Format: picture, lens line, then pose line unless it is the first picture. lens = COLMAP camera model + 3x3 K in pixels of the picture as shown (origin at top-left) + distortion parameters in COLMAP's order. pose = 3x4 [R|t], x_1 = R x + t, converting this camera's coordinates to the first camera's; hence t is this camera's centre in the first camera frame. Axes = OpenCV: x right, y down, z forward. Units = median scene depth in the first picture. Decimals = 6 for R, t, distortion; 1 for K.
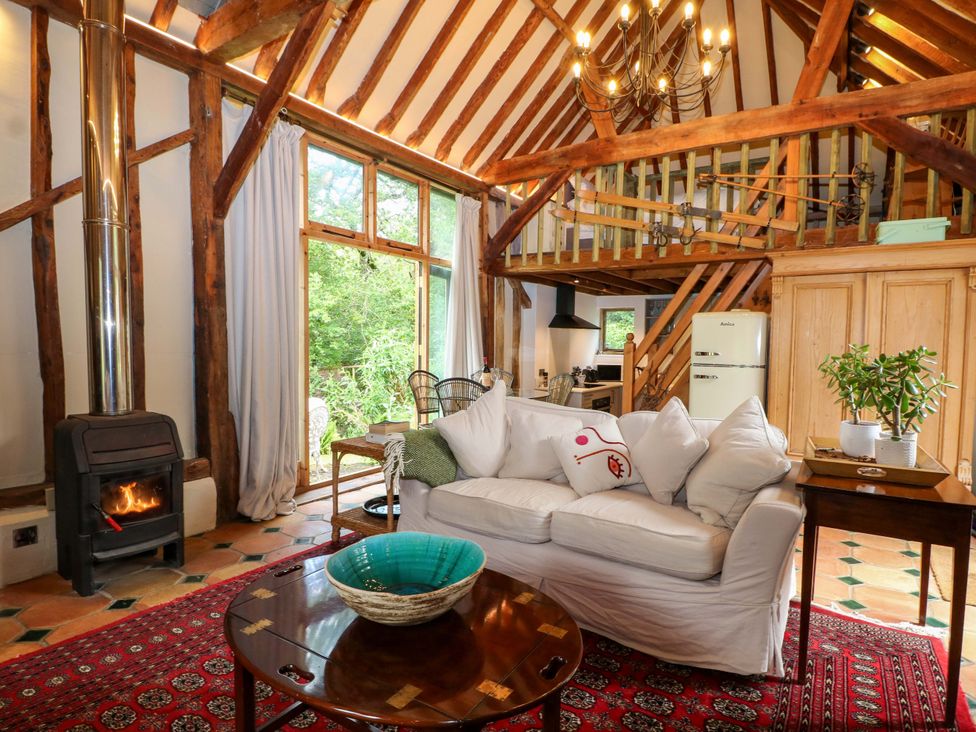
lens RADIAL K [[524.7, 0, 515.9], [0, 524.7, 371.0], [0, 0, 1]] dist [0.000607, -0.012545]
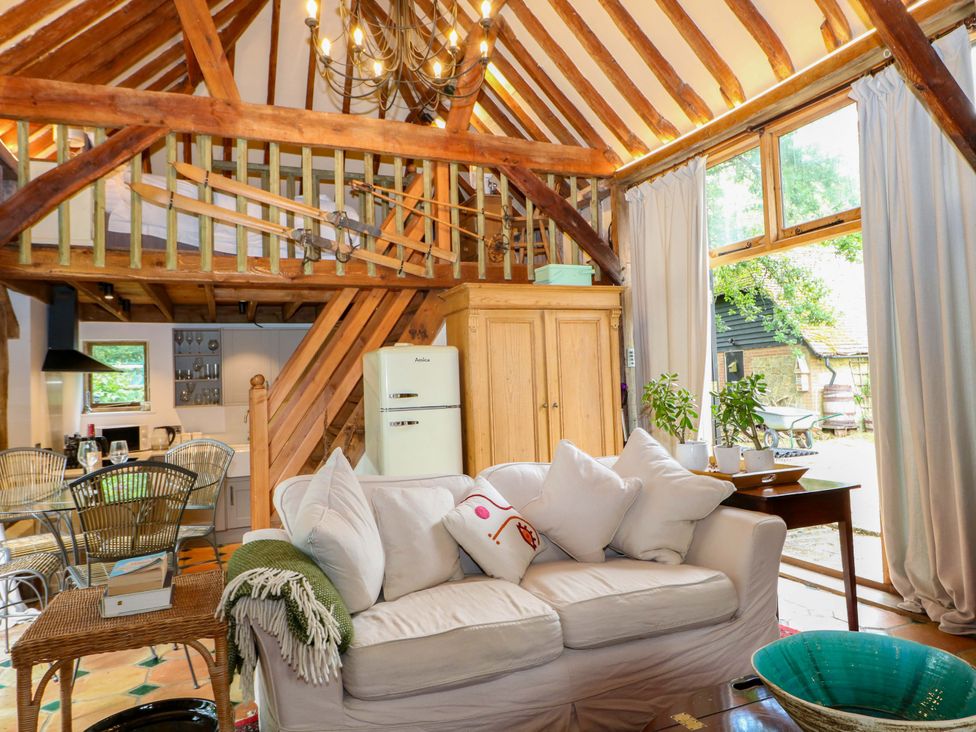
lens RADIAL K [[659.1, 0, 488.0], [0, 659.1, 366.0], [0, 0, 1]] dist [0.001656, -0.004028]
pose [[0.587322, -0.015318, 0.809208, -0.368168], [0.085975, 0.995345, -0.043560, -0.020655], [-0.804774, 0.095156, 0.585905, 0.248428]]
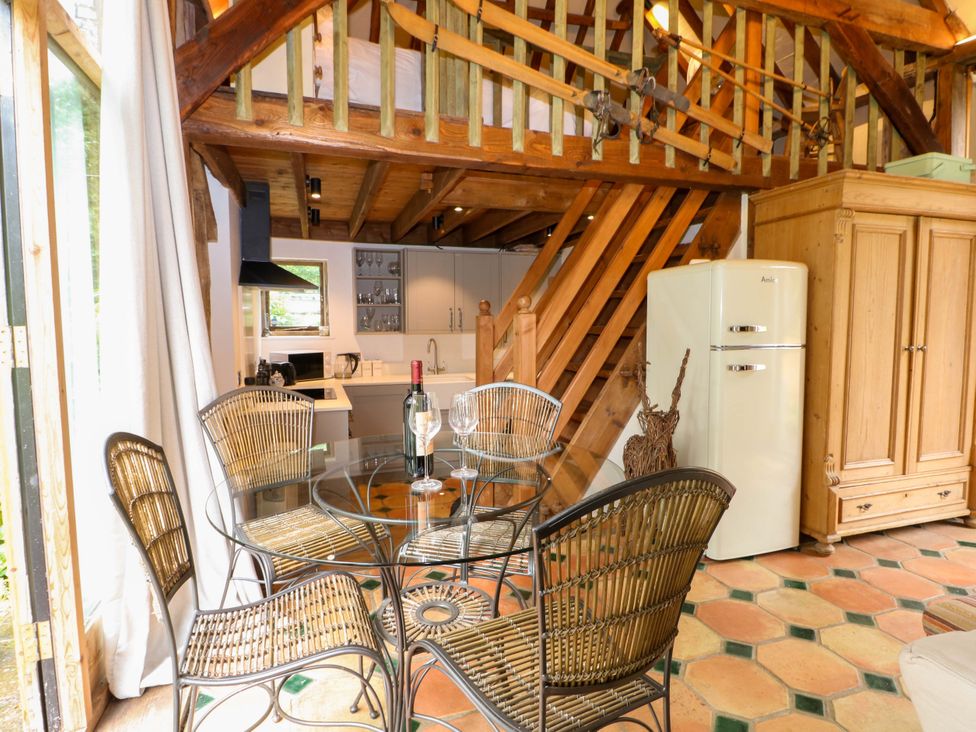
lens RADIAL K [[531.1, 0, 483.9], [0, 531.1, 365.2], [0, 0, 1]] dist [0.000048, -0.014176]
pose [[0.647231, -0.081159, 0.757961, -0.263127], [0.053055, 0.996701, 0.061418, -0.040789], [-0.760445, 0.000462, 0.649402, 0.760810]]
